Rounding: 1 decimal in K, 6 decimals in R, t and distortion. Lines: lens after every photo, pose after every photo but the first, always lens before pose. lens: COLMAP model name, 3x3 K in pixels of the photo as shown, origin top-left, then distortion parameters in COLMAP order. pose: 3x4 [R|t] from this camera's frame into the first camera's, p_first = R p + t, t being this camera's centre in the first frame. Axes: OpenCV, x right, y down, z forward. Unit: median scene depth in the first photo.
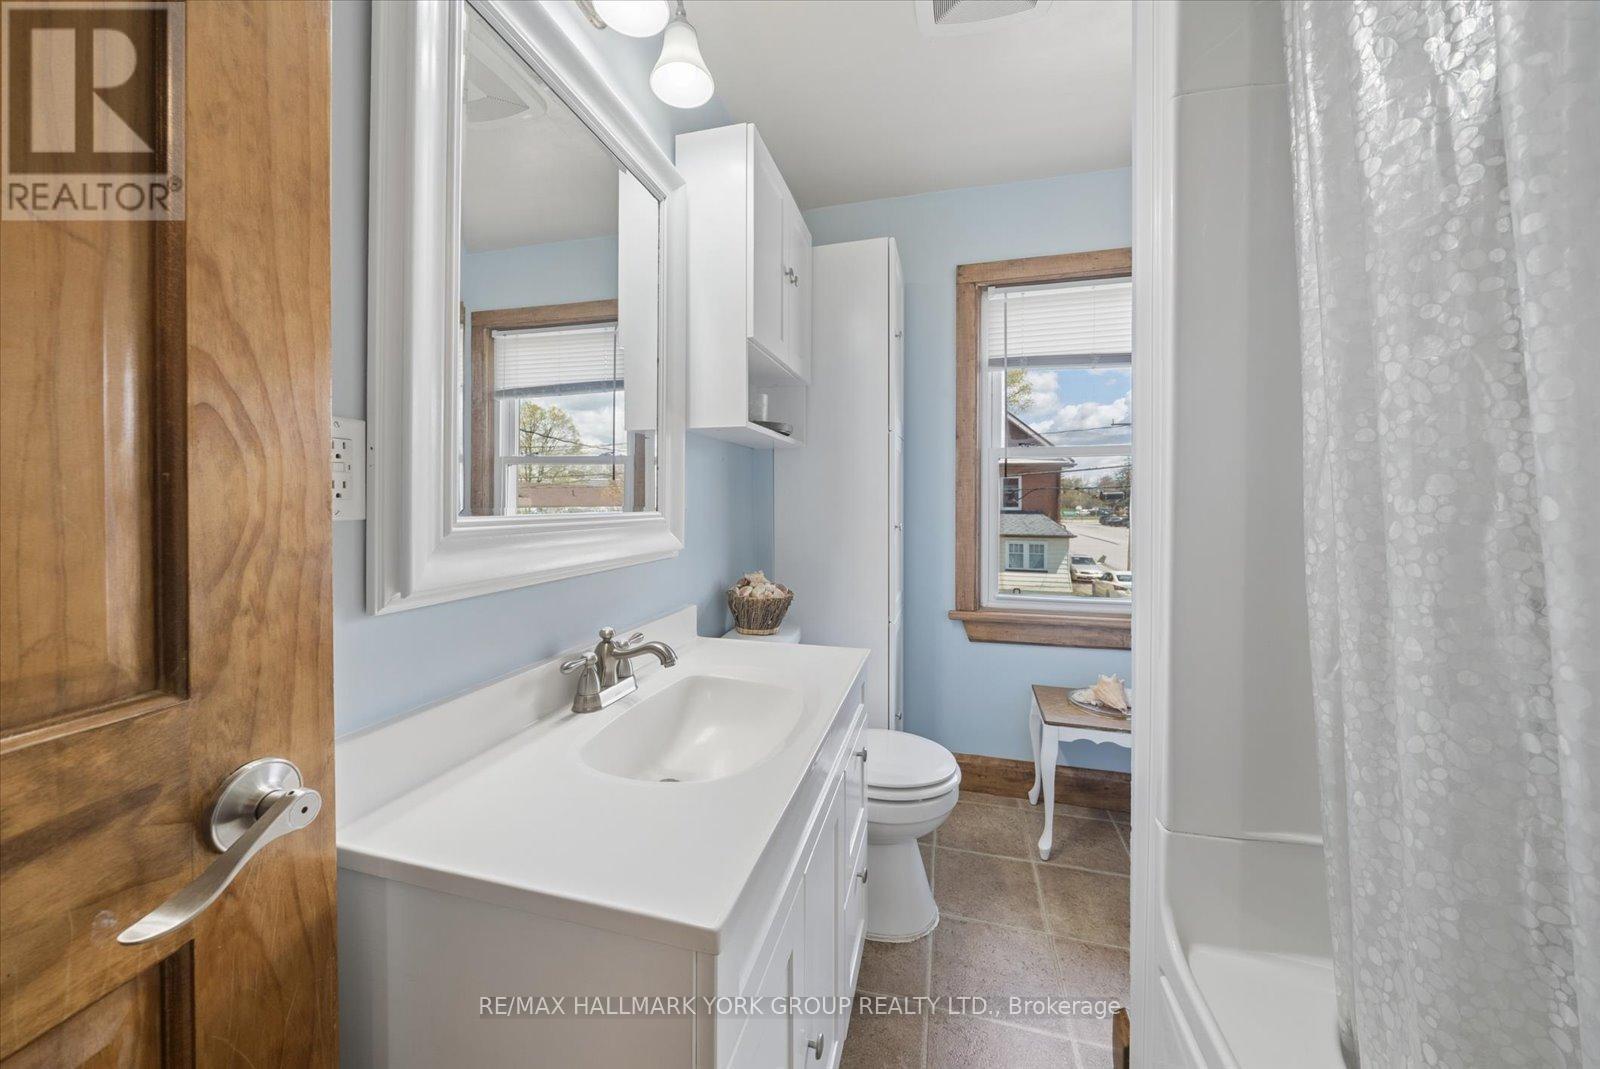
lens RADIAL K [[560.6, 0, 799.8], [0, 560.6, 509.9], [0, 0, 1]] dist [-0.006247, 0.000018]
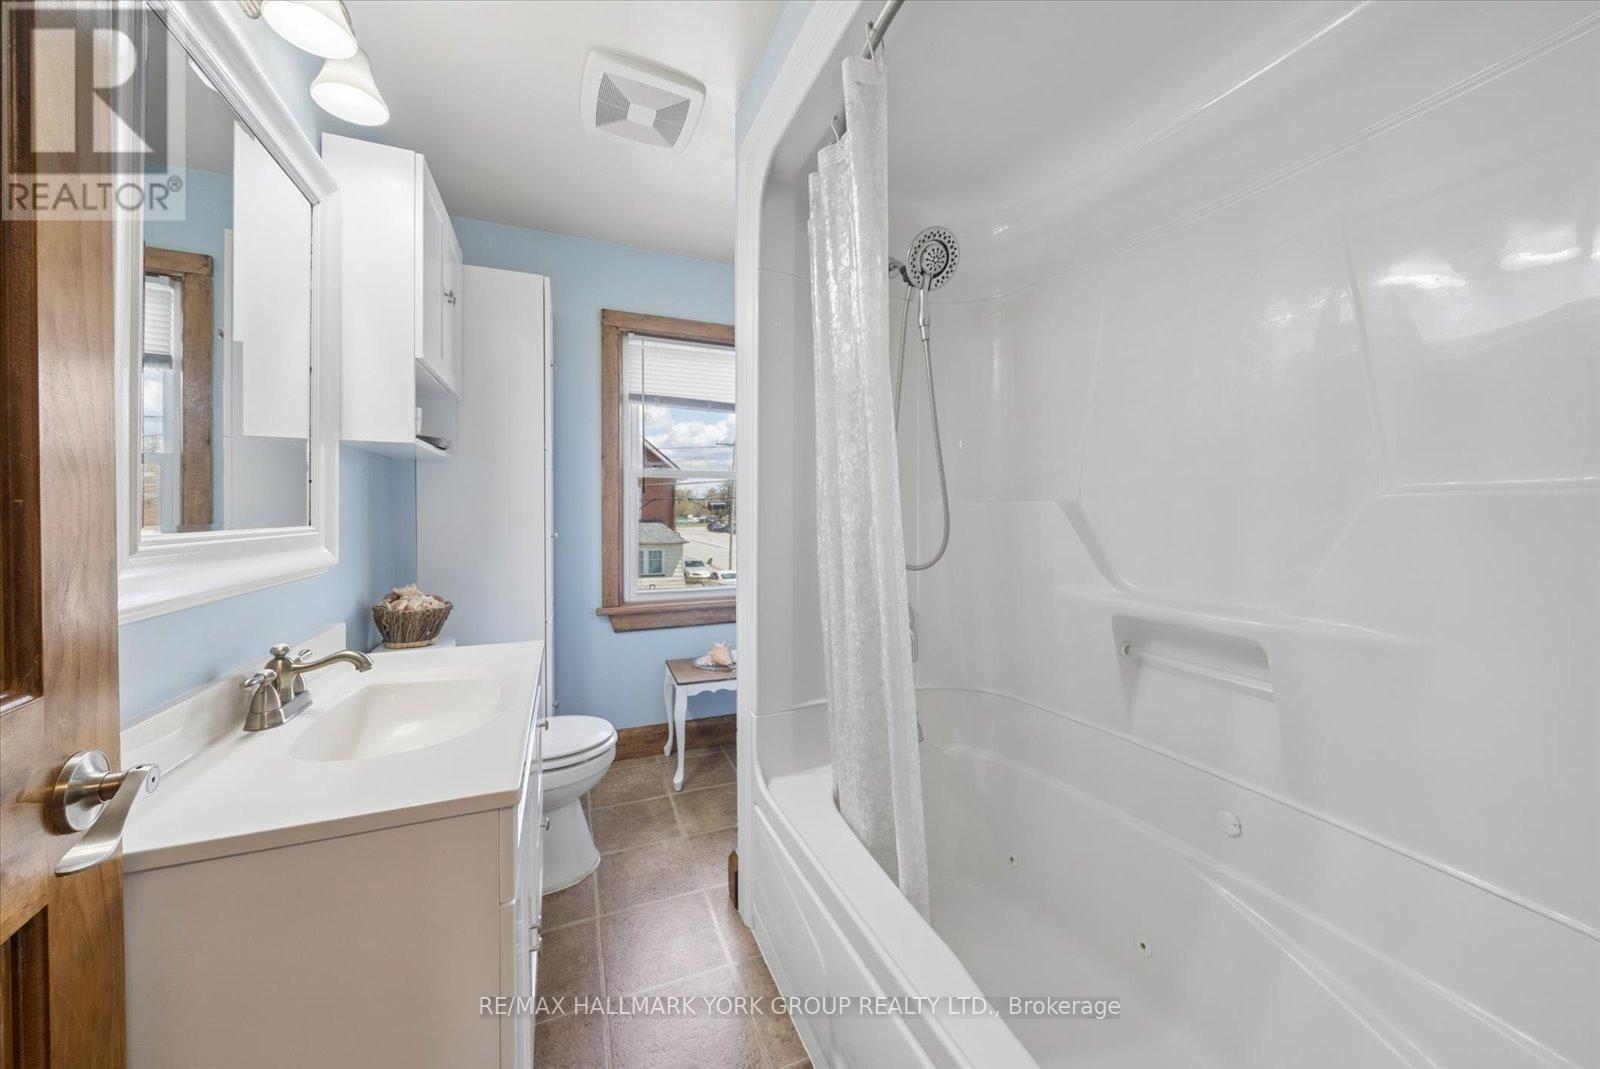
lens RADIAL K [[560.6, 0, 799.8], [0, 560.6, 509.9], [0, 0, 1]] dist [-0.006247, 0.000018]
pose [[0.791772, 0.002379, 0.610812, -0.130944], [0.007341, 0.999883, -0.013409, -0.004216], [-0.610772, 0.015100, 0.791662, -0.205734]]
